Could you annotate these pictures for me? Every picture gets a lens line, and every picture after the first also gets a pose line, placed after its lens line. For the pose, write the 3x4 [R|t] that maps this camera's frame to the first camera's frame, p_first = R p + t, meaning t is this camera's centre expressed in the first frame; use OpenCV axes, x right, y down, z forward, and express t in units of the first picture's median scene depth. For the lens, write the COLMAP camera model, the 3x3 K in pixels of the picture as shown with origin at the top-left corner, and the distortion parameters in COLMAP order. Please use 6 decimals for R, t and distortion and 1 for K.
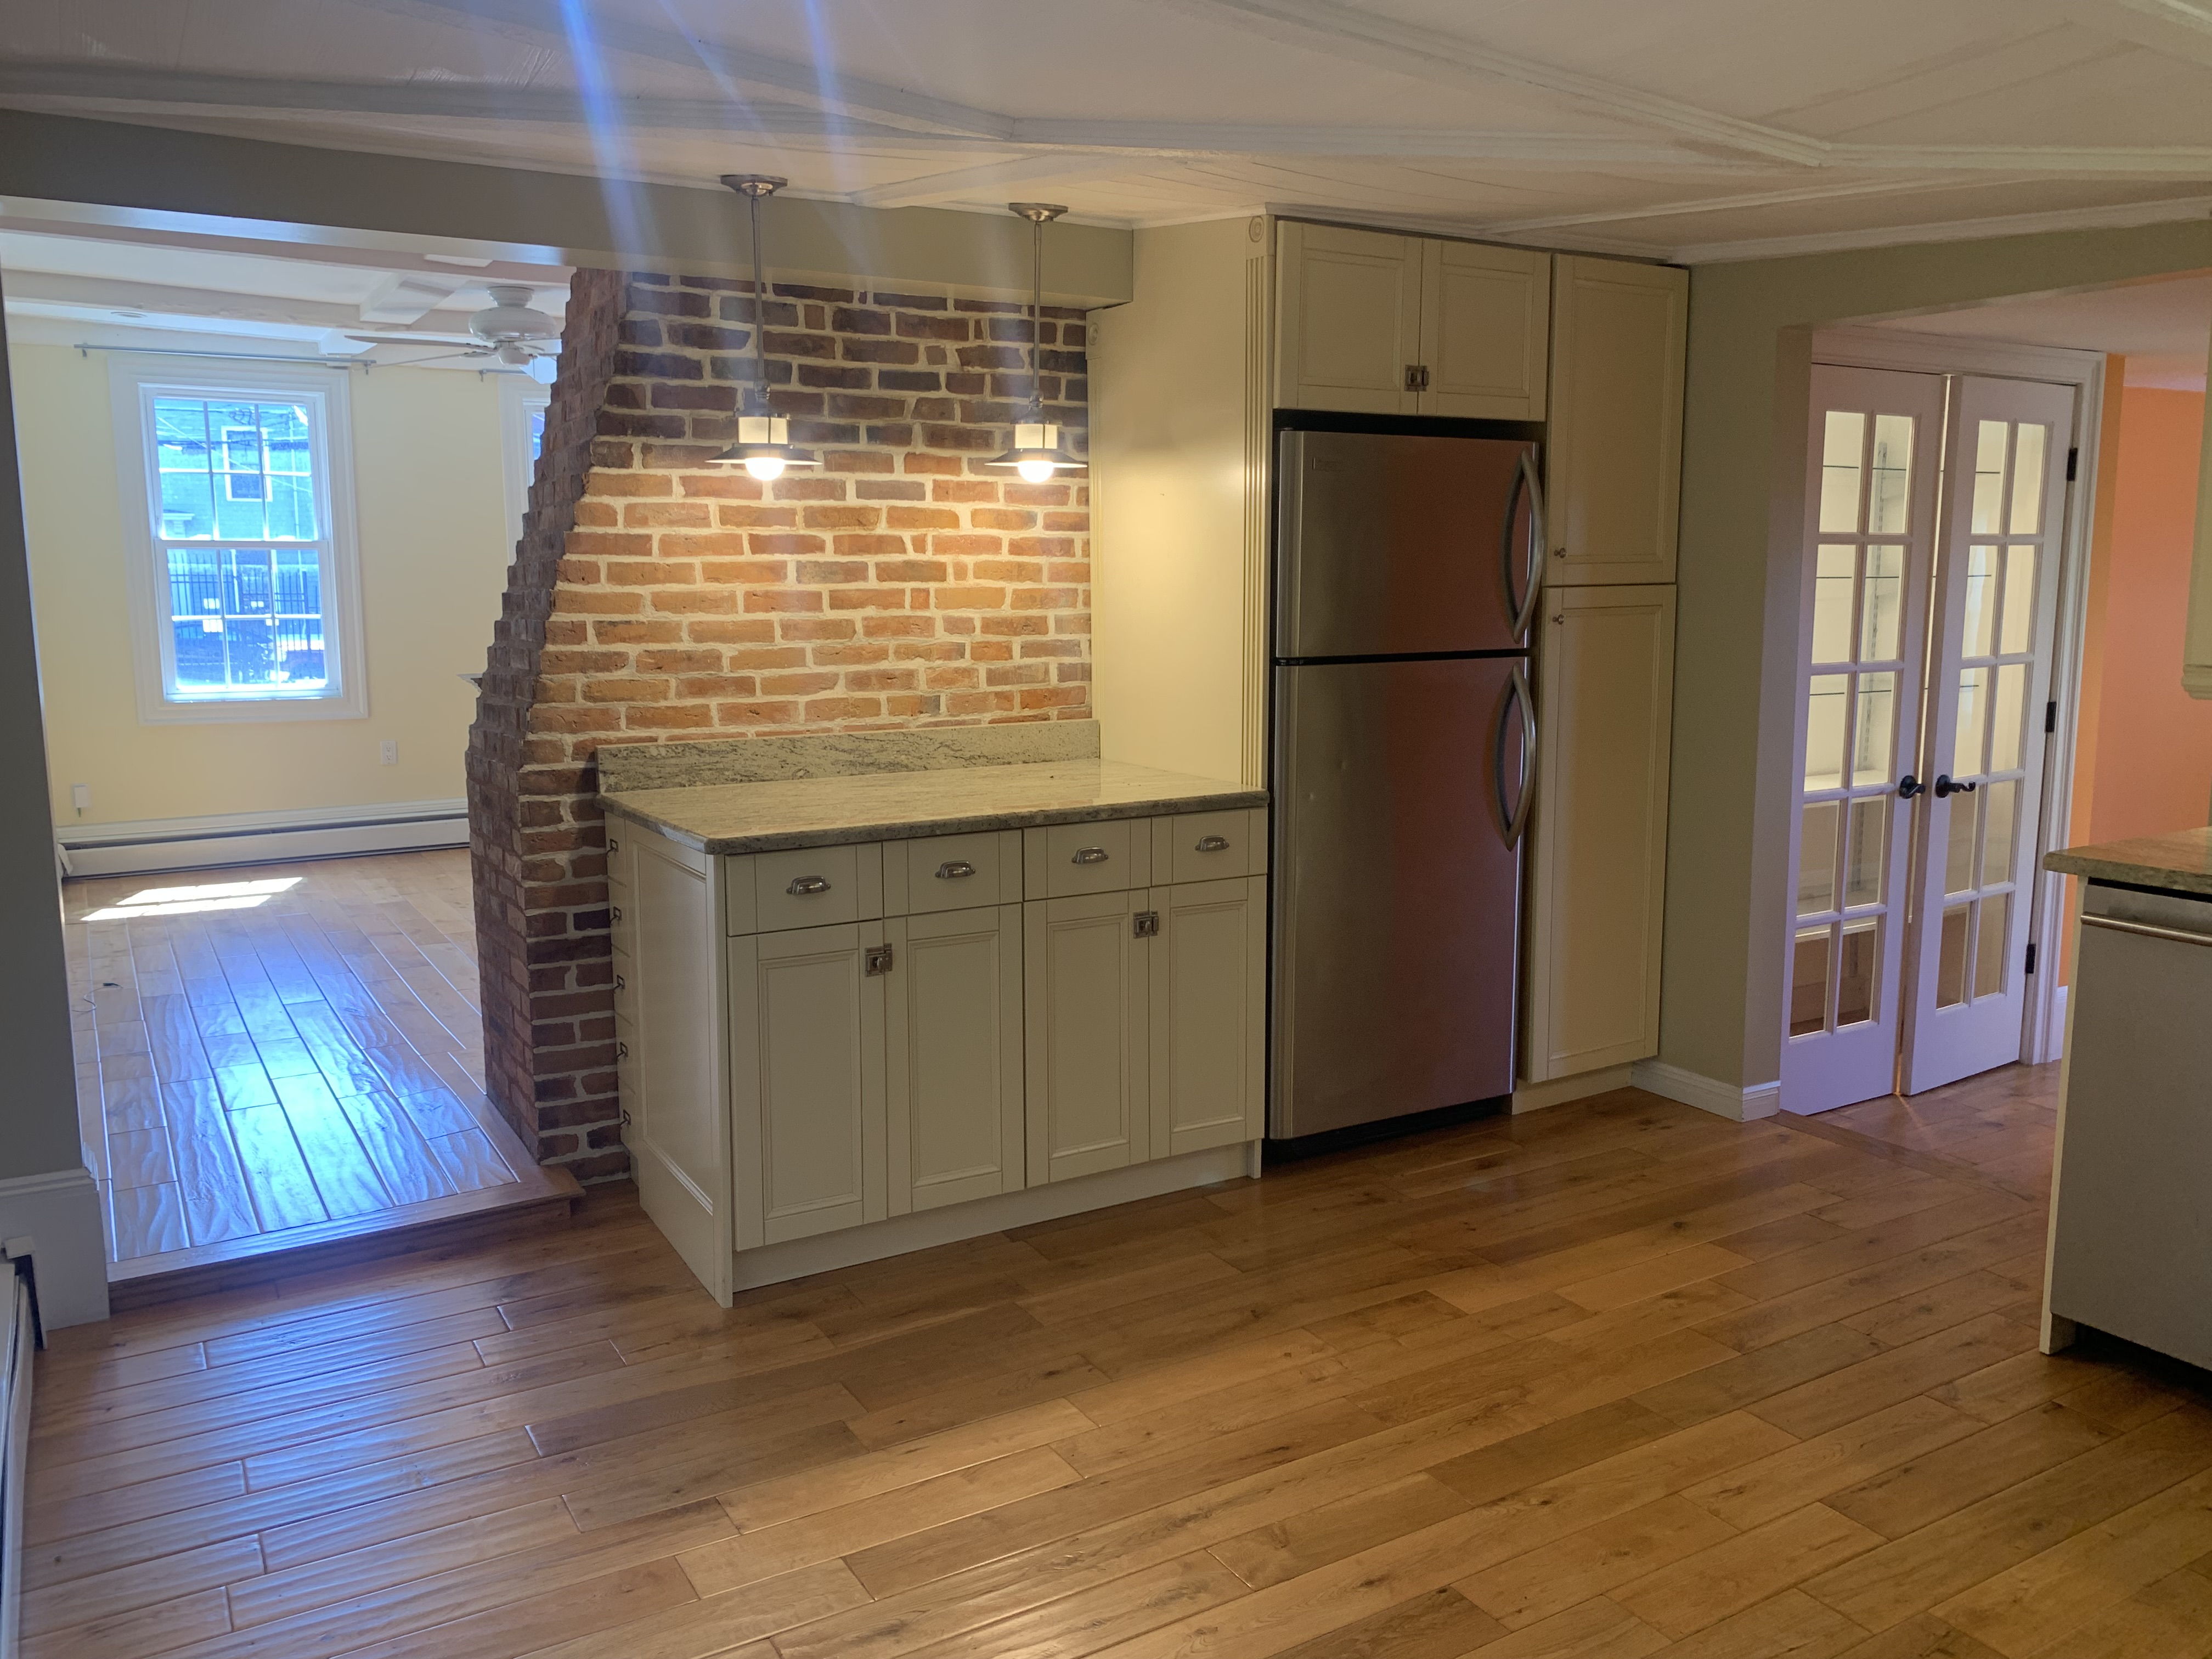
lens RADIAL K [[1712.7, 0, 1106.0], [0, 1712.7, 829.5], [0, 0, 1]] dist [0.036805, -0.029576]
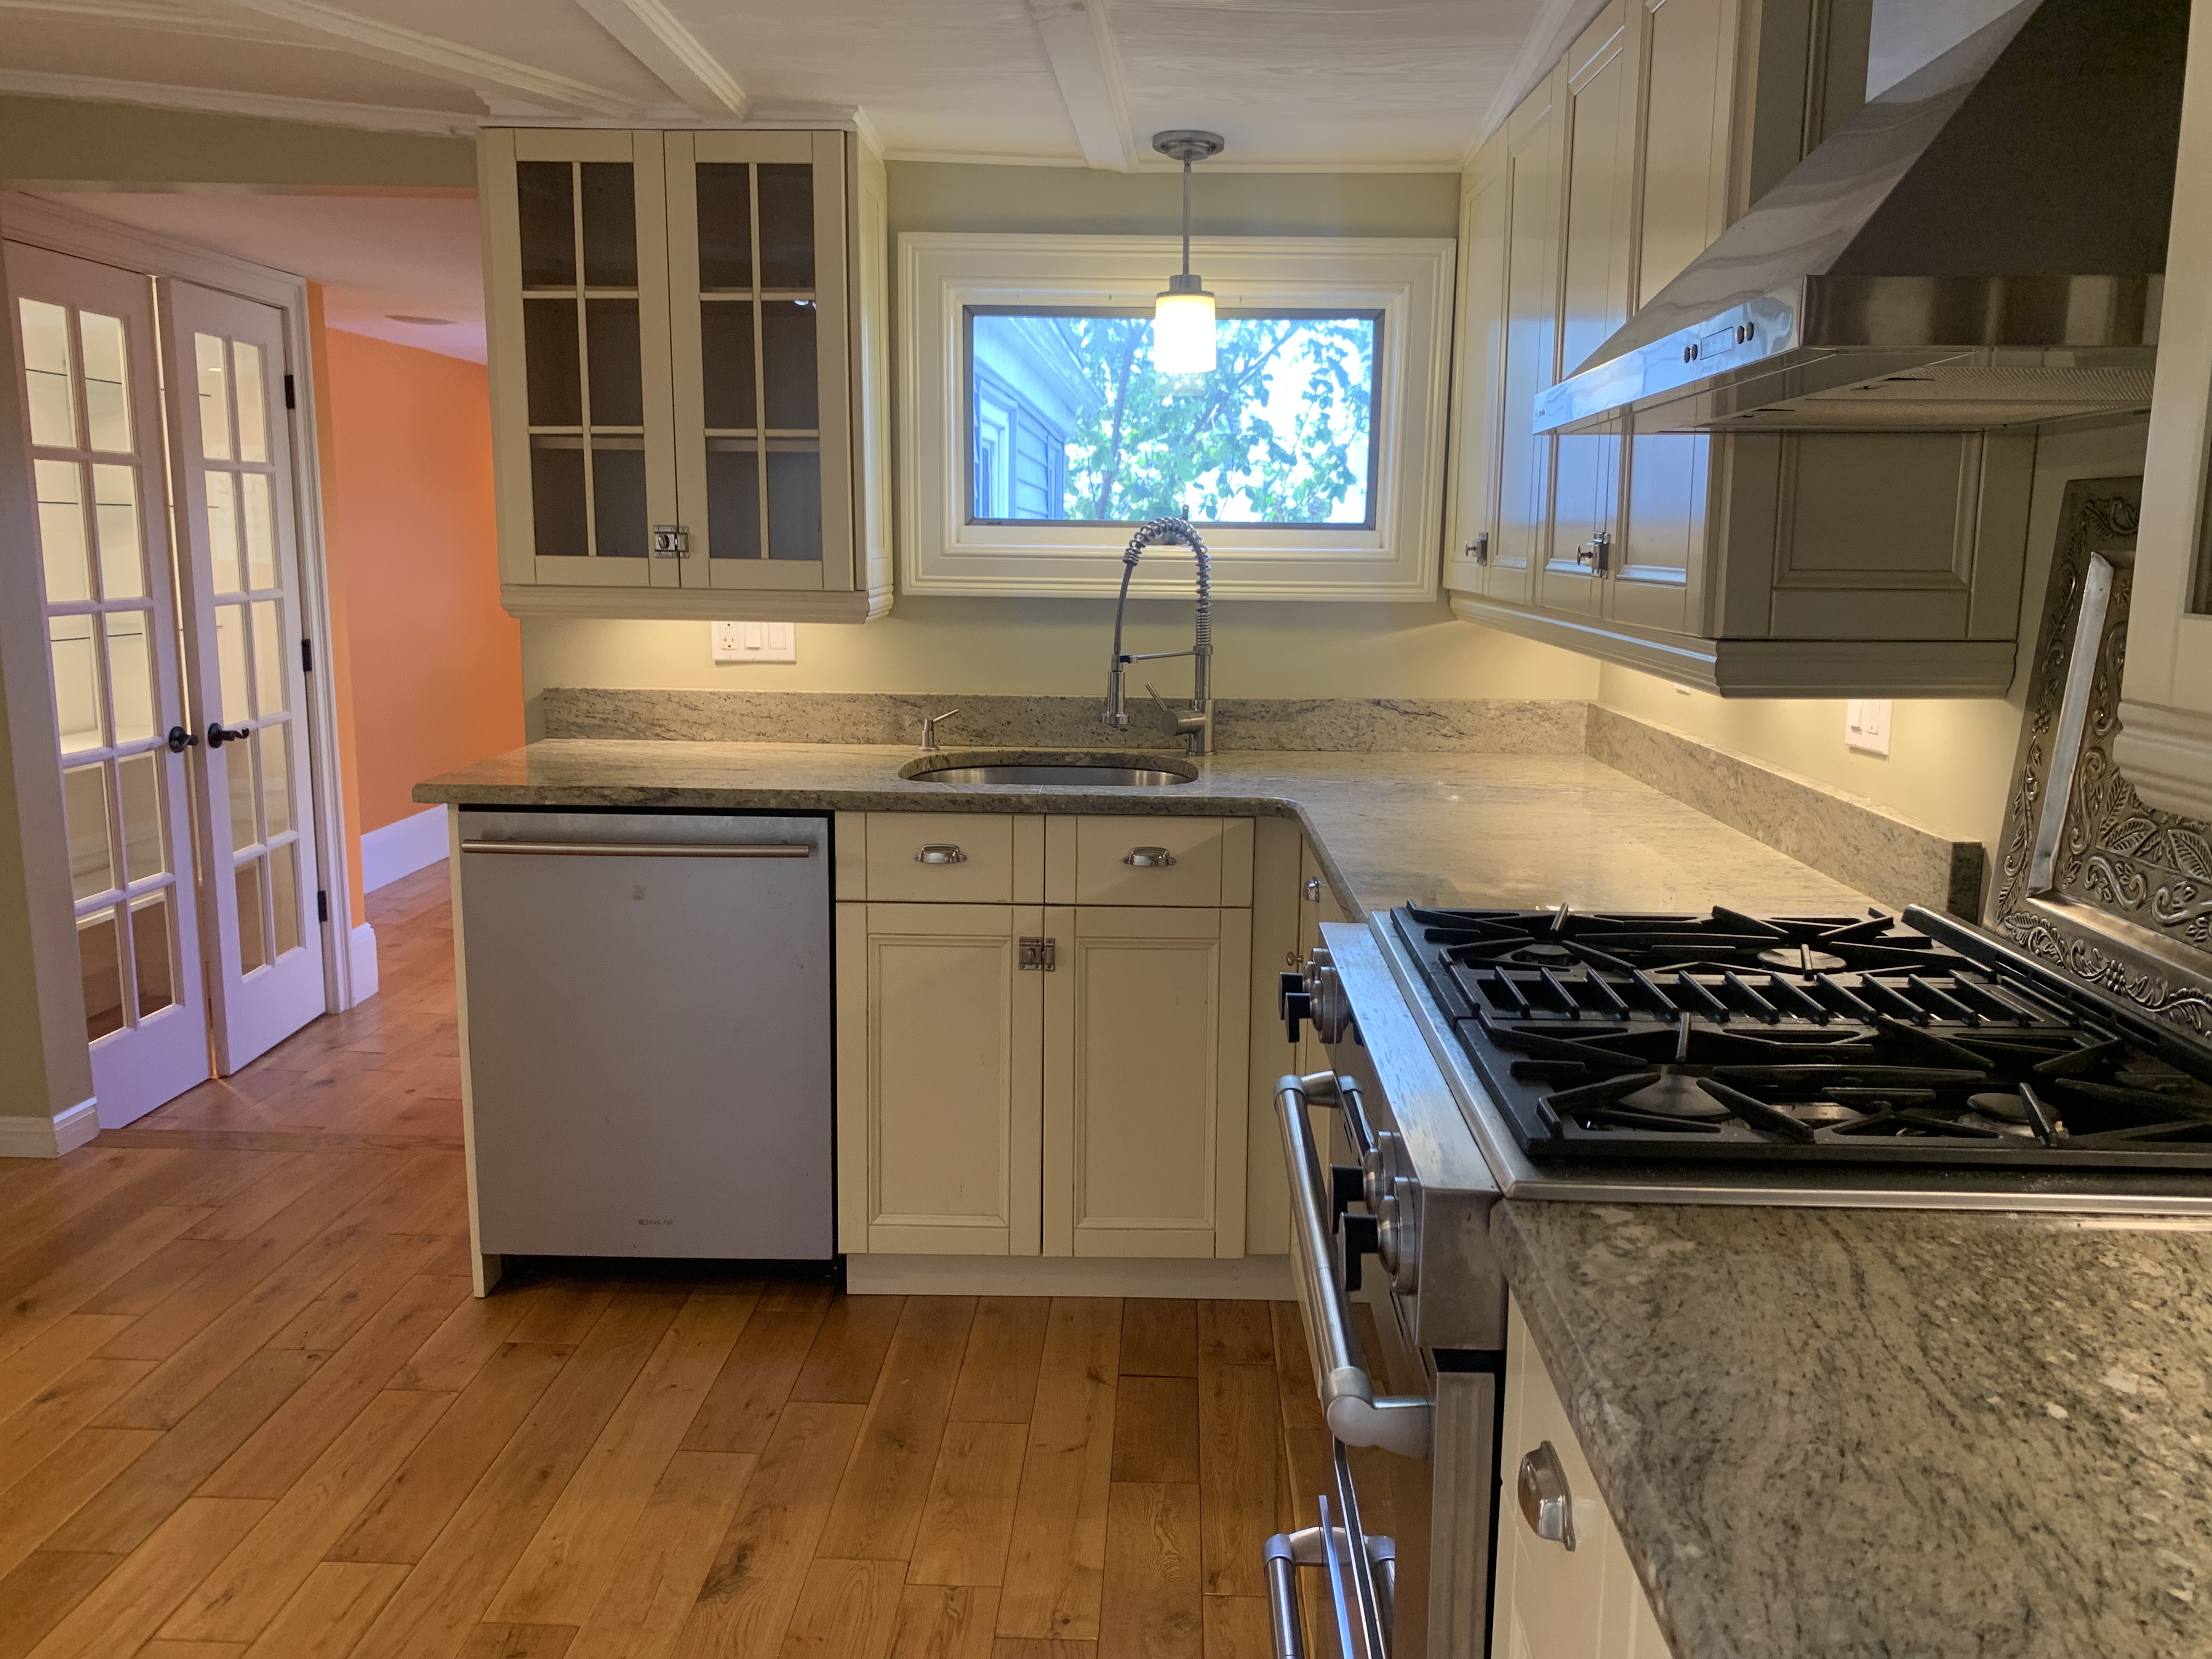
lens RADIAL K [[1712.7, 0, 1106.0], [0, 1712.7, 829.5], [0, 0, 1]] dist [0.036805, -0.029576]
pose [[0.546865, -0.131693, 0.826798, -0.020159], [0.112777, 0.990138, 0.083117, 0.001547], [-0.829590, 0.047790, 0.556324, 0.104484]]
